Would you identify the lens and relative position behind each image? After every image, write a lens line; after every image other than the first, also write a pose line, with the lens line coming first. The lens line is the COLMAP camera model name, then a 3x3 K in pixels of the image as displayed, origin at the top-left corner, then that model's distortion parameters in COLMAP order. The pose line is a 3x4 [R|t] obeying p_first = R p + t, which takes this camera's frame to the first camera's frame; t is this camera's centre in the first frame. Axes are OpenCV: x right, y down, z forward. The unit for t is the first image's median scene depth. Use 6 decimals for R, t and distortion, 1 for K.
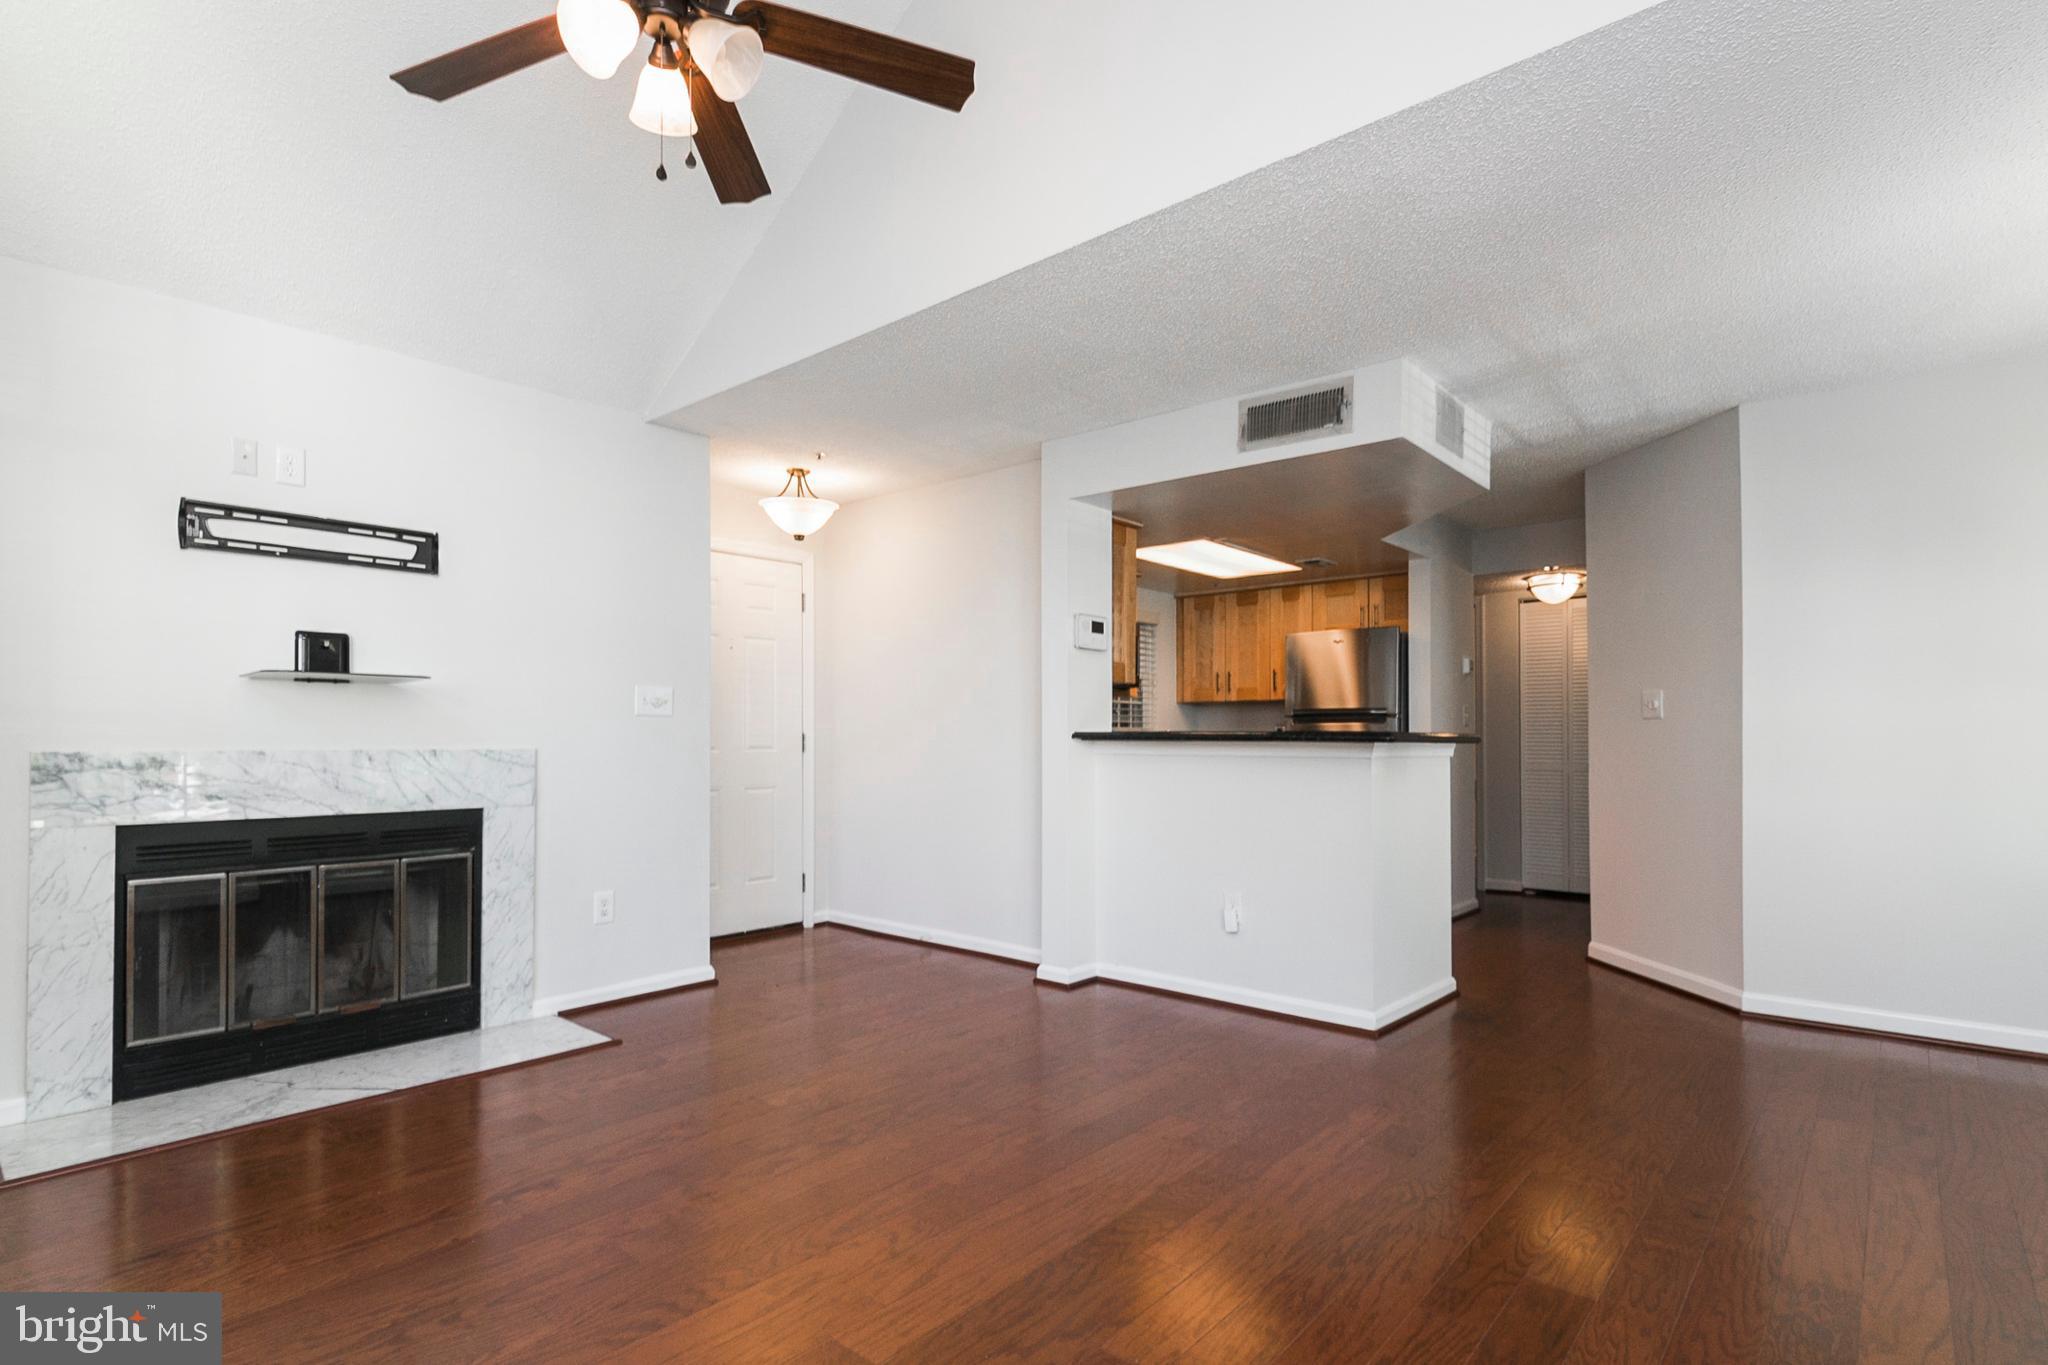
lens RADIAL K [[1004.1, 0, 1023.6], [0, 1004.1, 720.2], [0, 0, 1]] dist [0.019562, -0.013423]
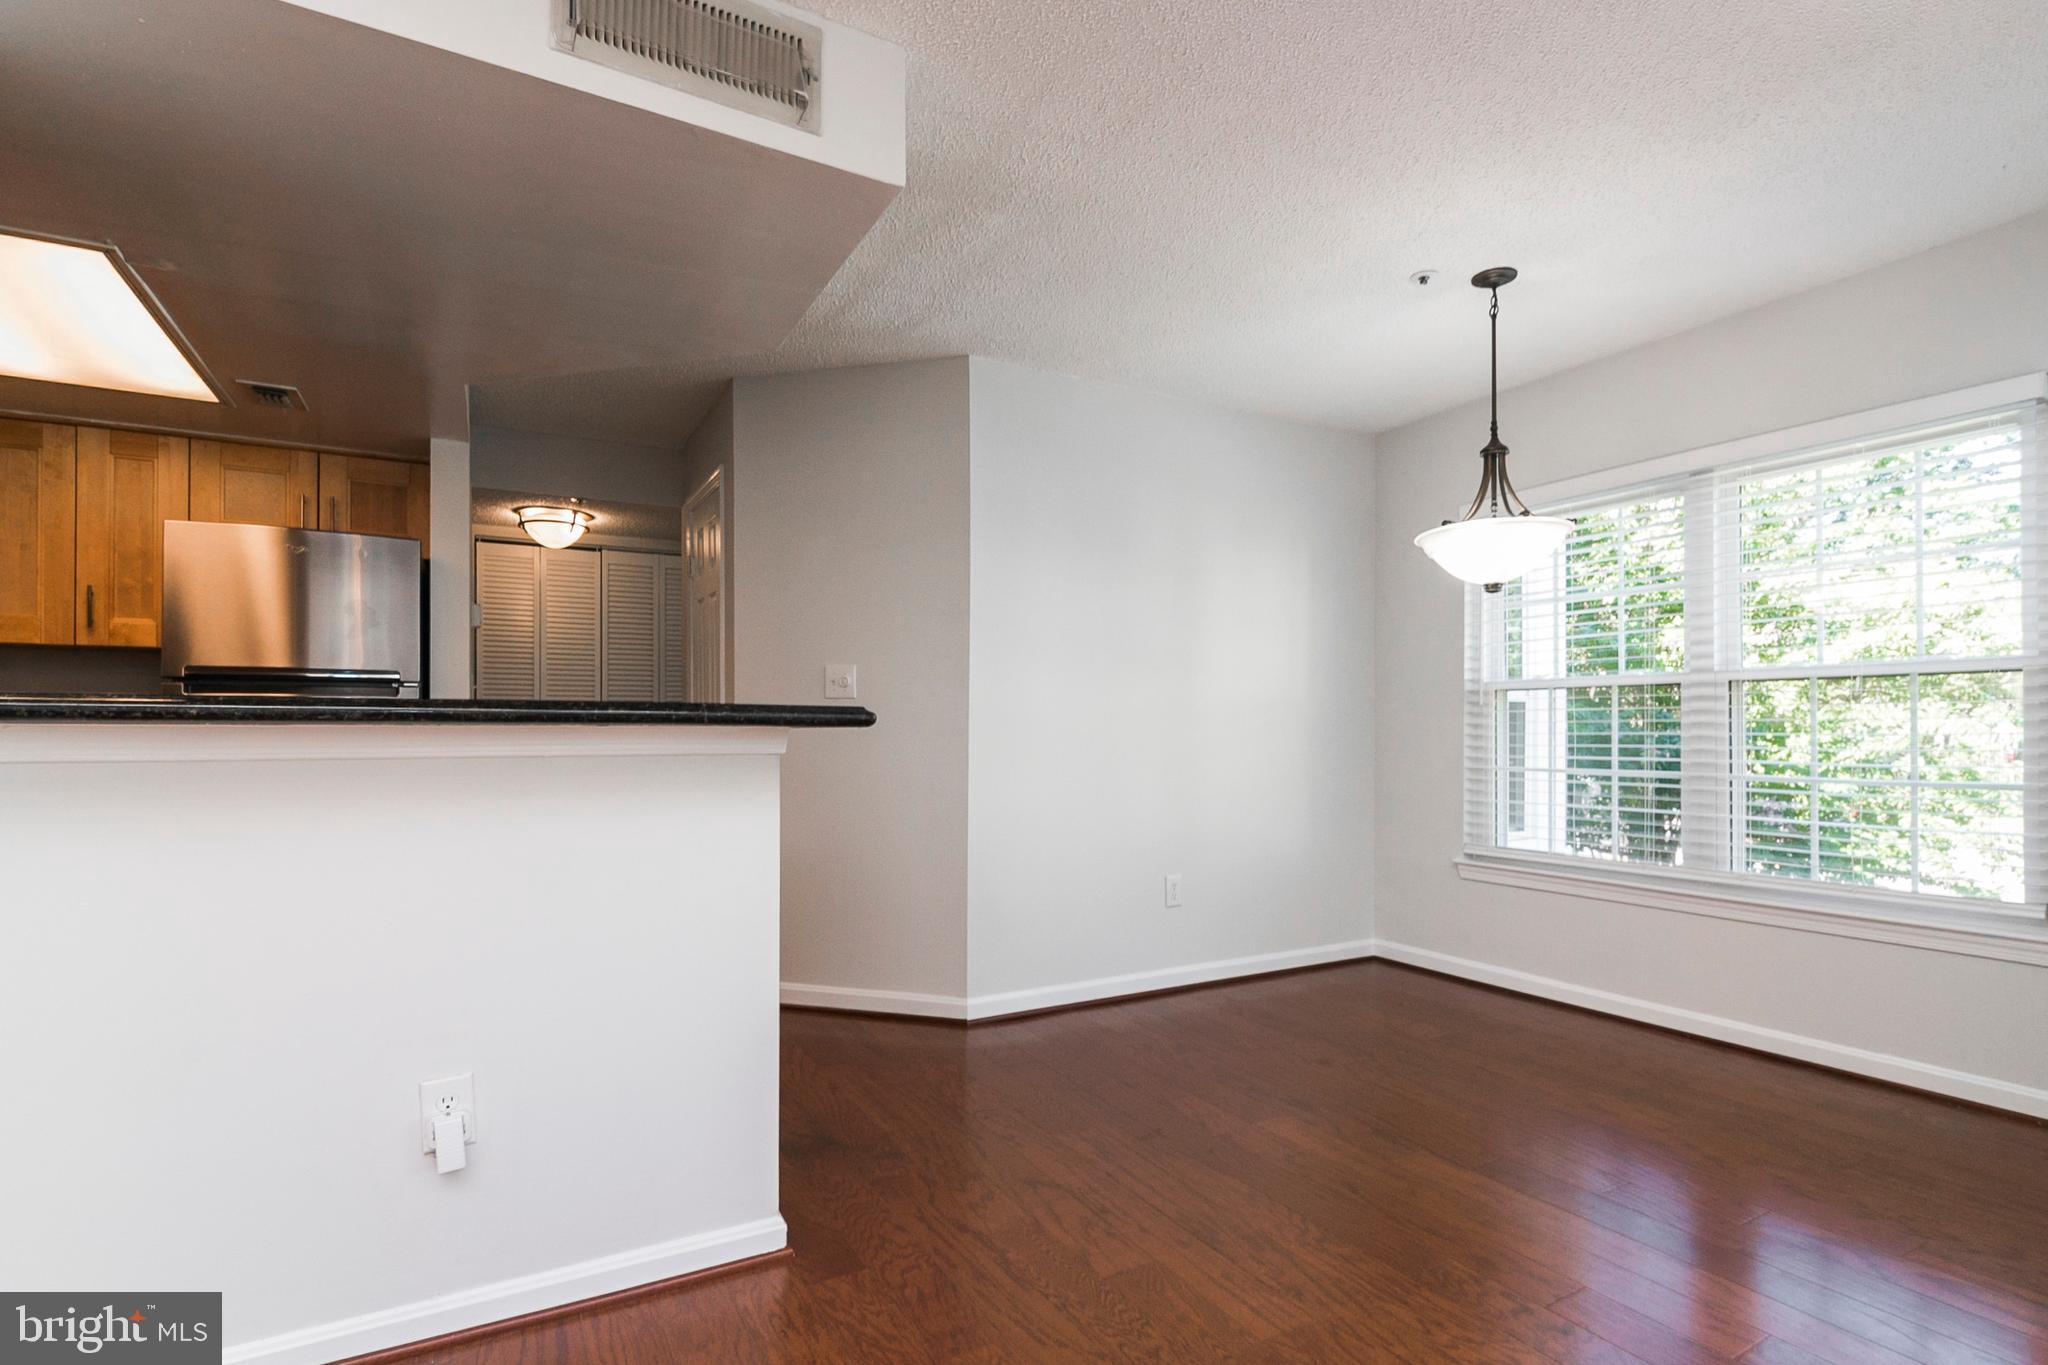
lens RADIAL K [[997.4, 0, 1043.5], [0, 997.4, 723.1], [0, 0, 1]] dist [0.006676, -0.001651]
pose [[0.340643, 0.001198, 0.940192, -0.098020], [-0.017880, 0.999827, 0.005204, 0.012305], [-0.940023, -0.018583, 0.340605, 0.560086]]
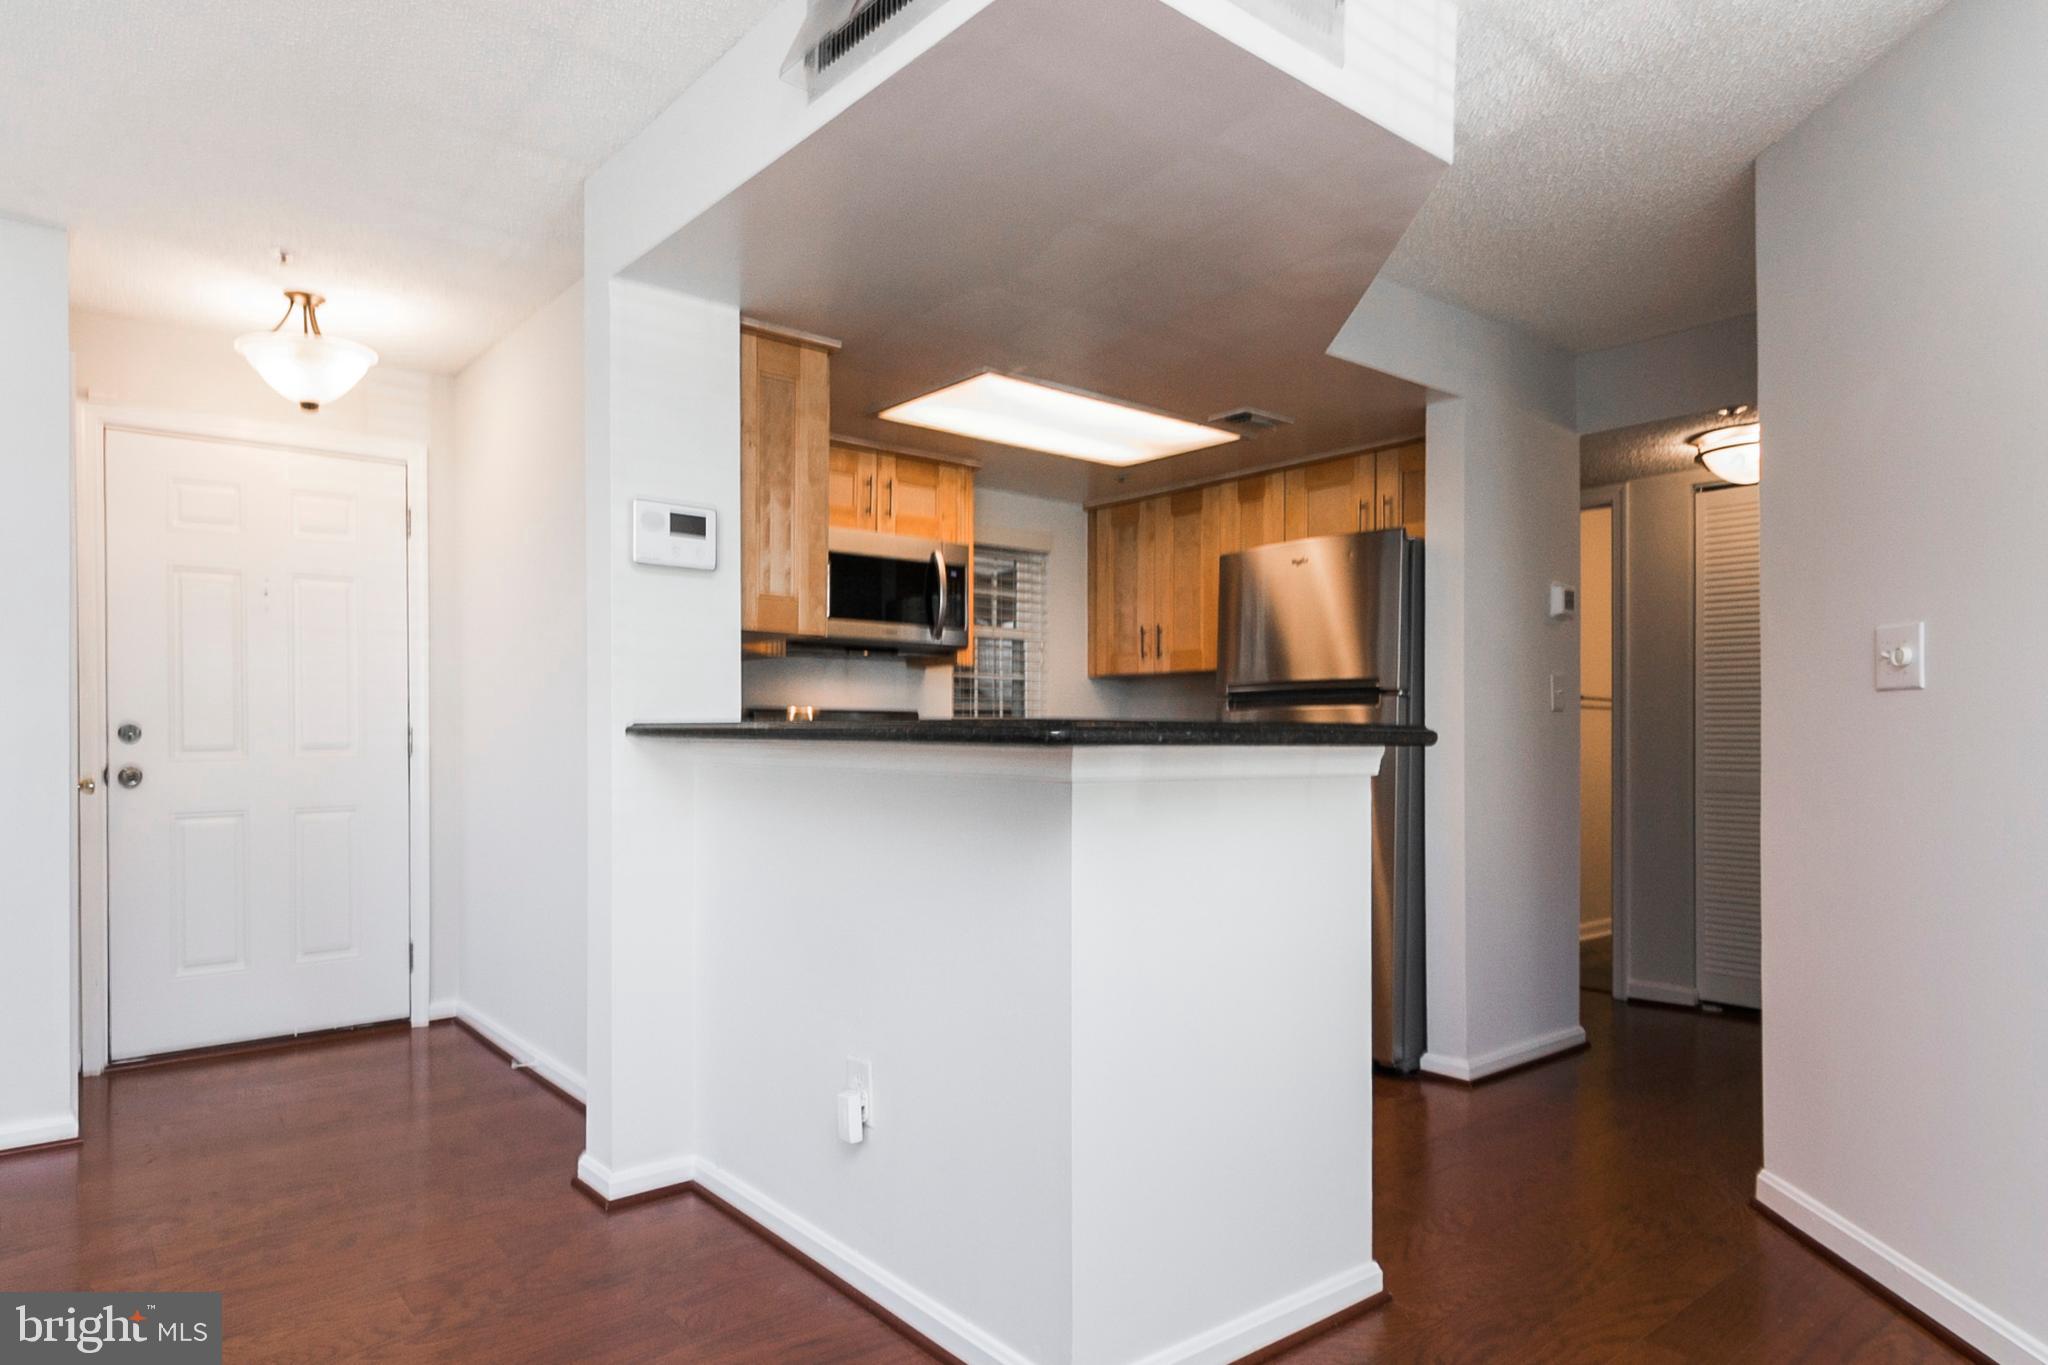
lens RADIAL K [[1172.7, 0, 889.2], [0, 1172.7, 728.9], [0, 0, 1]] dist [0.008864, -0.001289]
pose [[0.976519, -0.000952, -0.215429, 0.311045], [0.004245, 0.999881, 0.014826, 0.006150], [0.215389, -0.015392, 0.976407, 0.418266]]
